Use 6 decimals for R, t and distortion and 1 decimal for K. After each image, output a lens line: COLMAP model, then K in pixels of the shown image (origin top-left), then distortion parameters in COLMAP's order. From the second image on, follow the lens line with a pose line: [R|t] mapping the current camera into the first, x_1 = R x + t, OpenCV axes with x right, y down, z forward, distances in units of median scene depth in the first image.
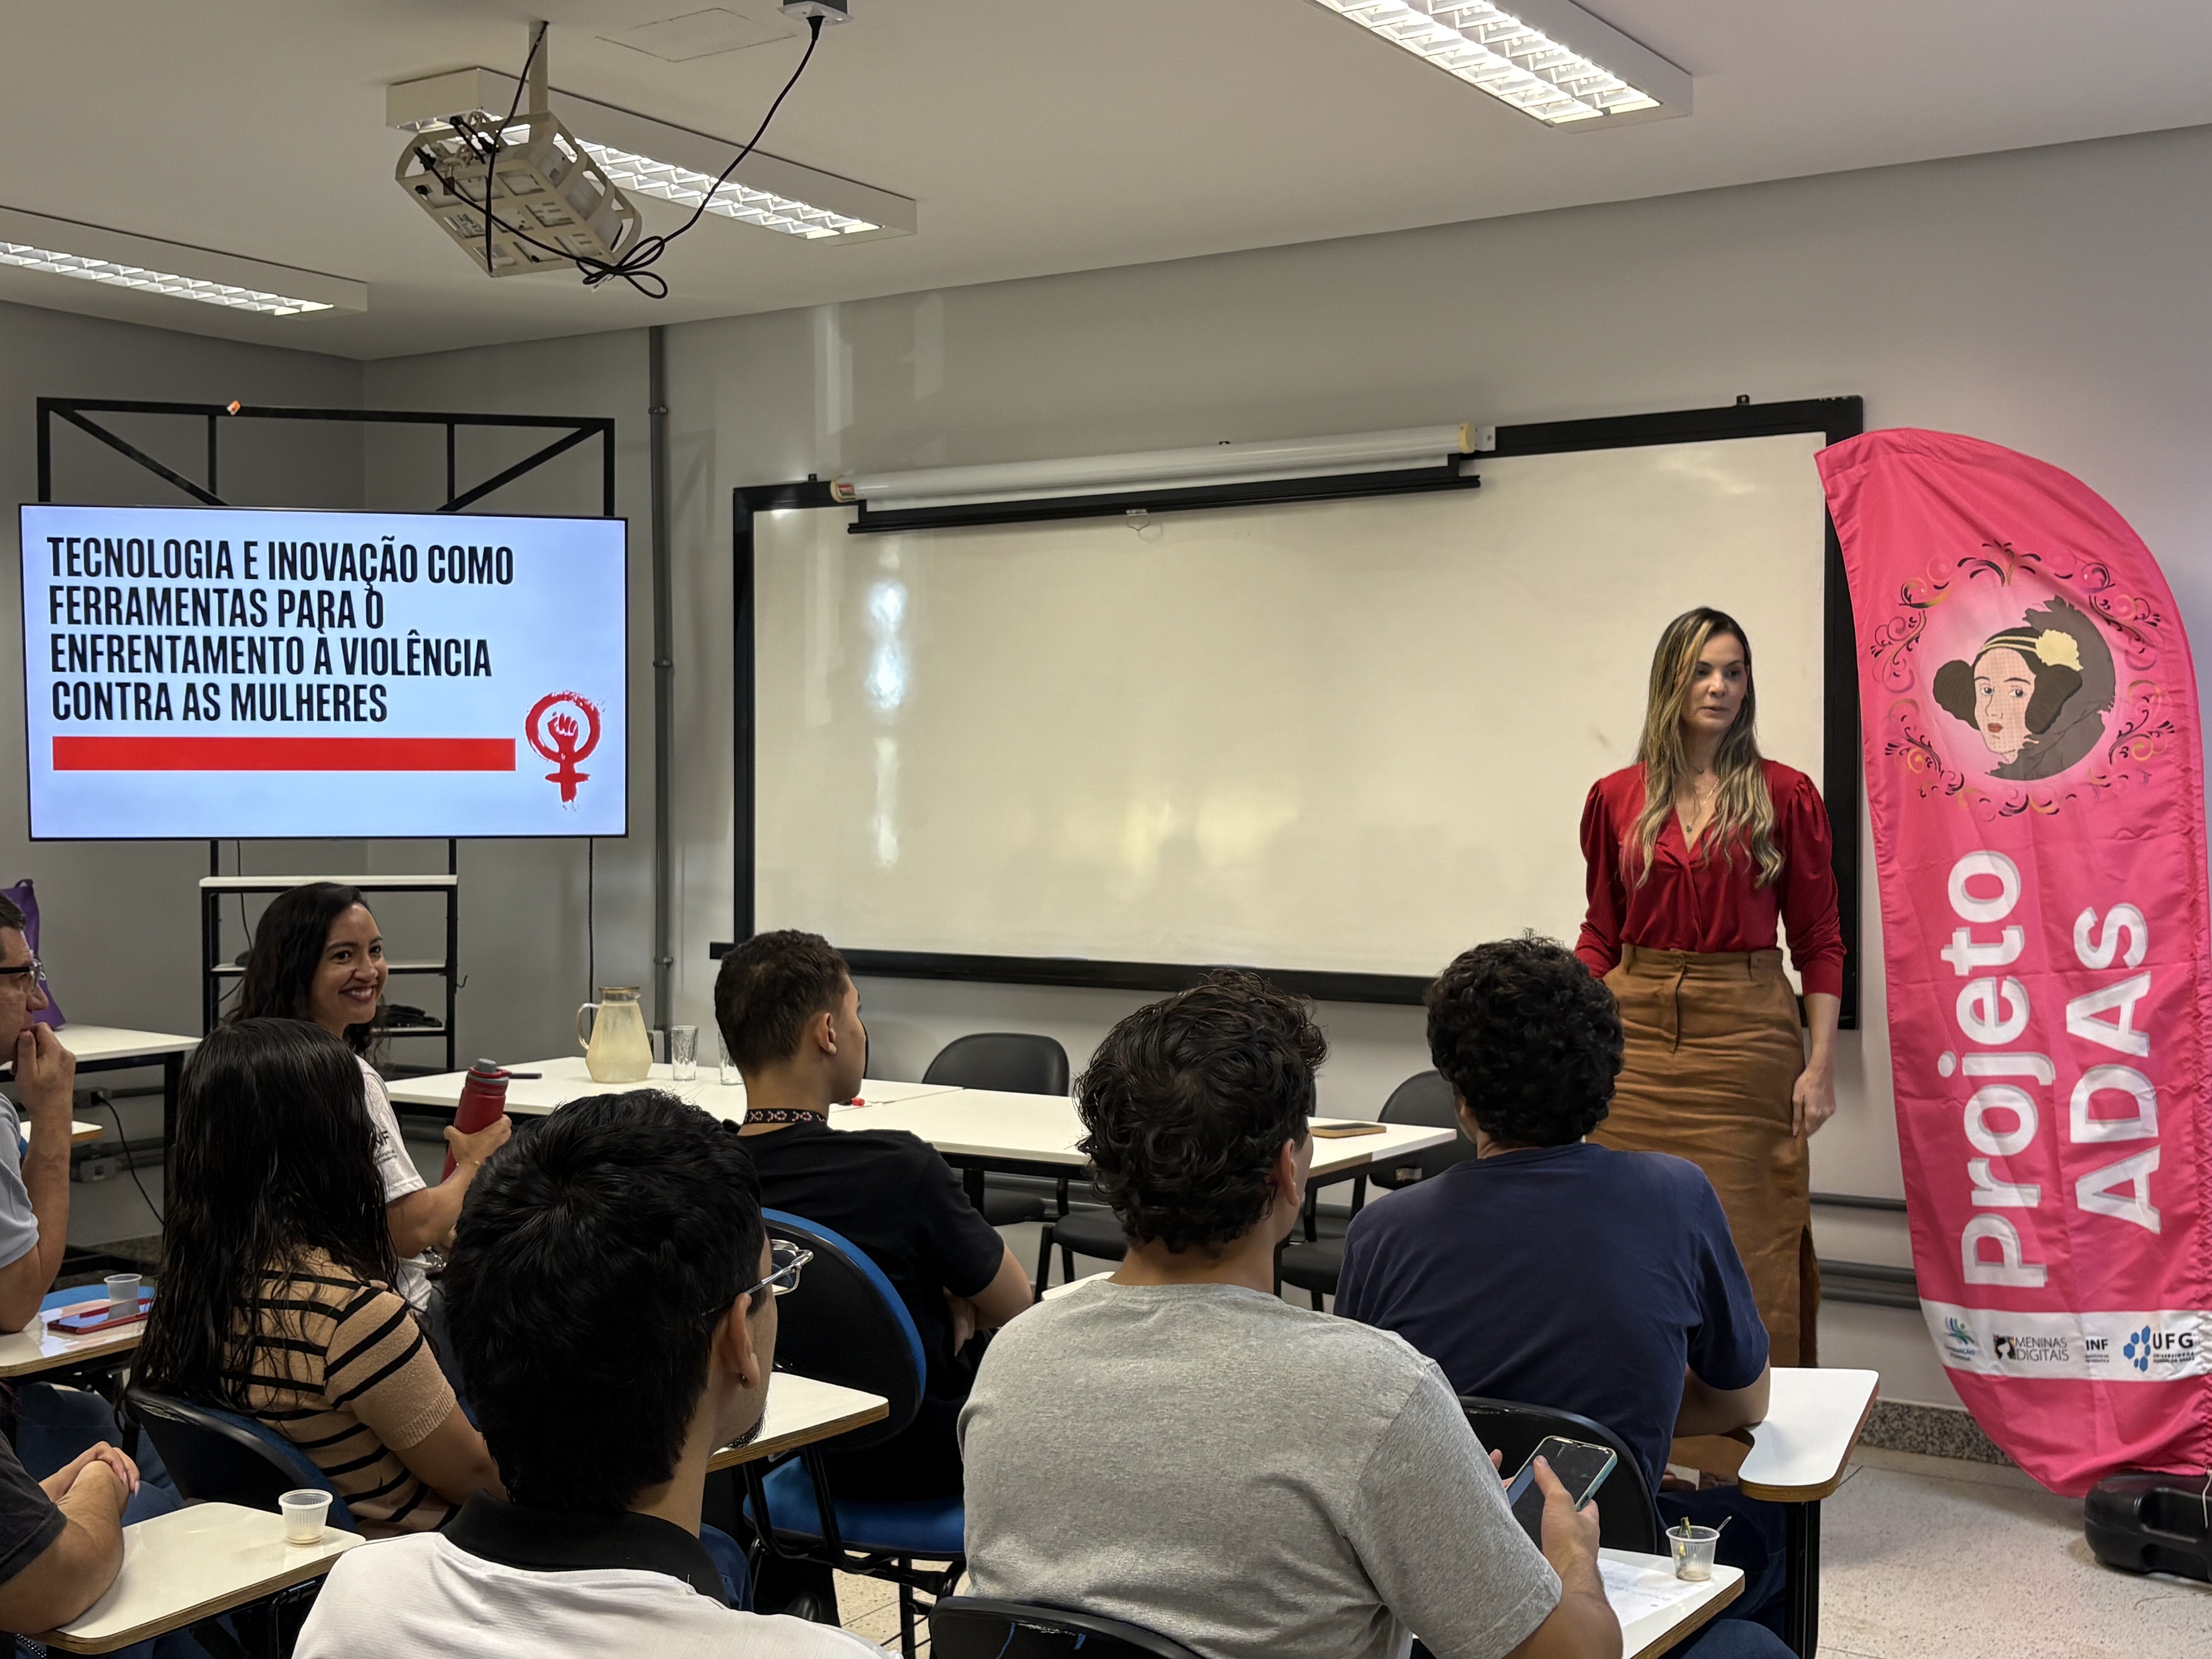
lens RADIAL K [[2604.1, 0, 1106.0], [0, 2604.1, 829.5], [0, 0, 1]] dist [0.130027, -0.477986]
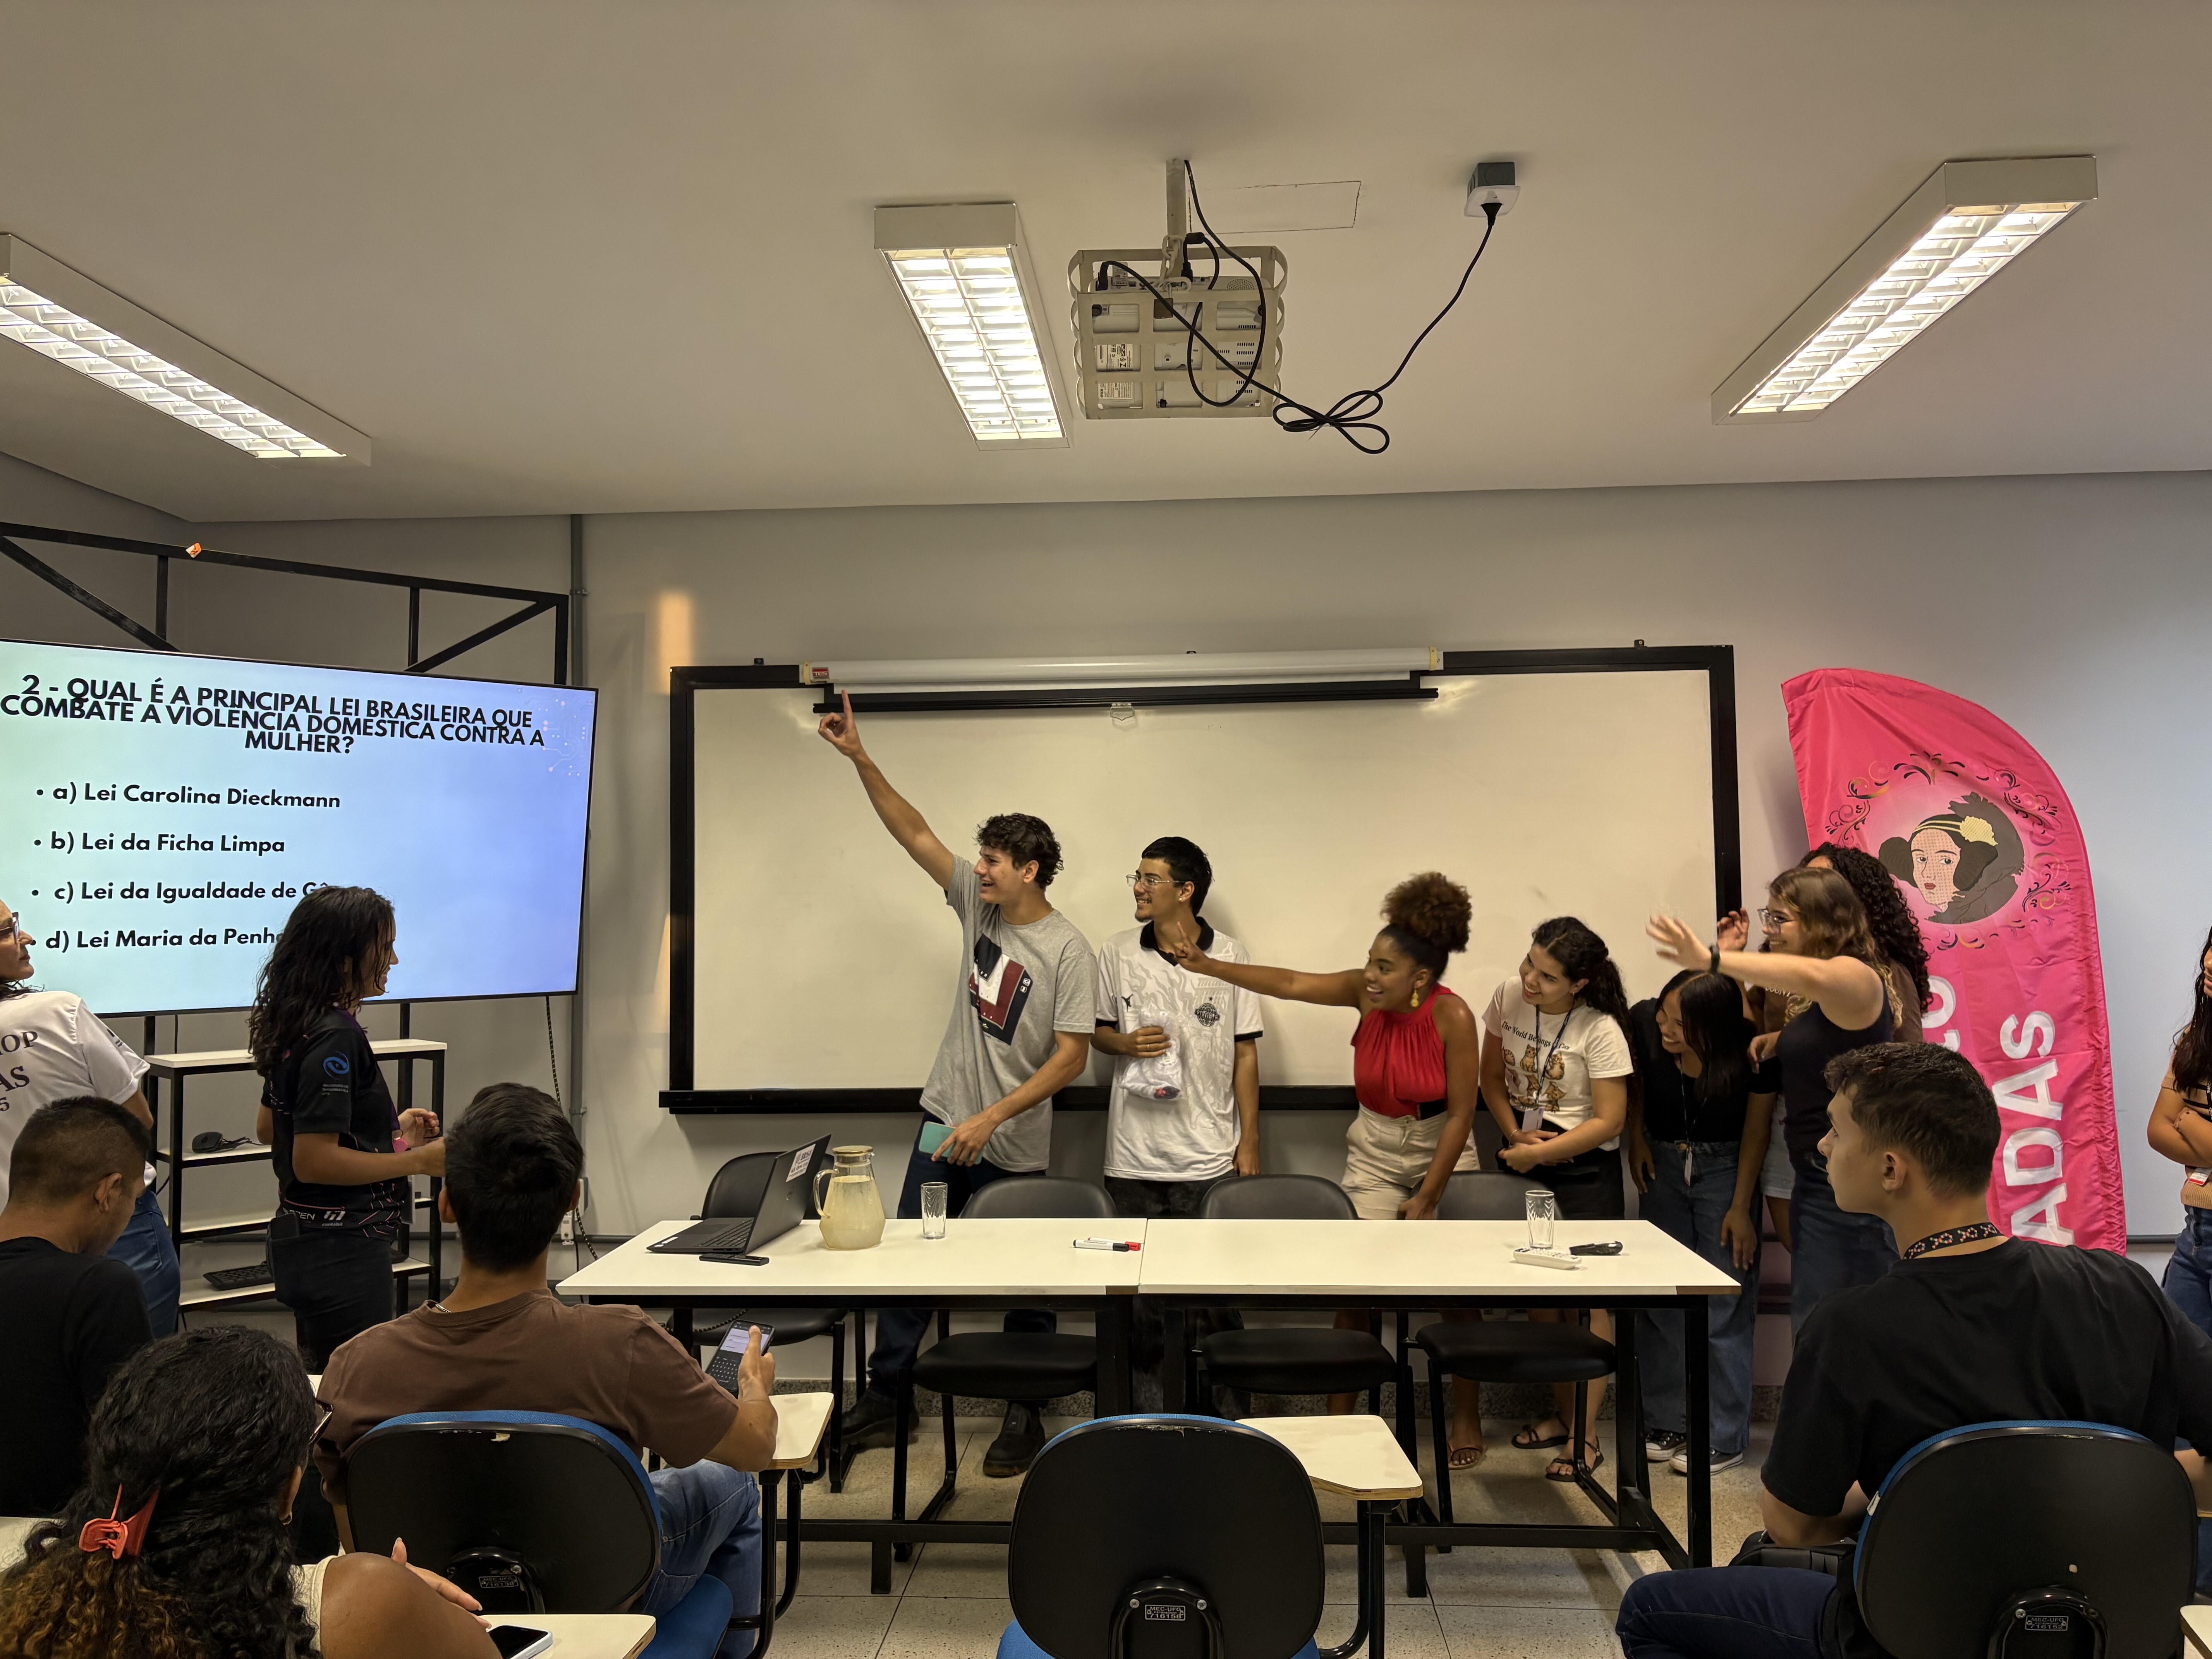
lens RADIAL K [[1686.0, 0, 1106.0], [0, 1686.0, 829.5], [0, 0, 1]] dist [0.053022, -0.052346]
pose [[0.866209, 0.011105, 0.499558, -0.353610], [0.022066, 0.997928, -0.060445, -0.017390], [-0.499194, 0.063381, 0.864169, 0.319534]]
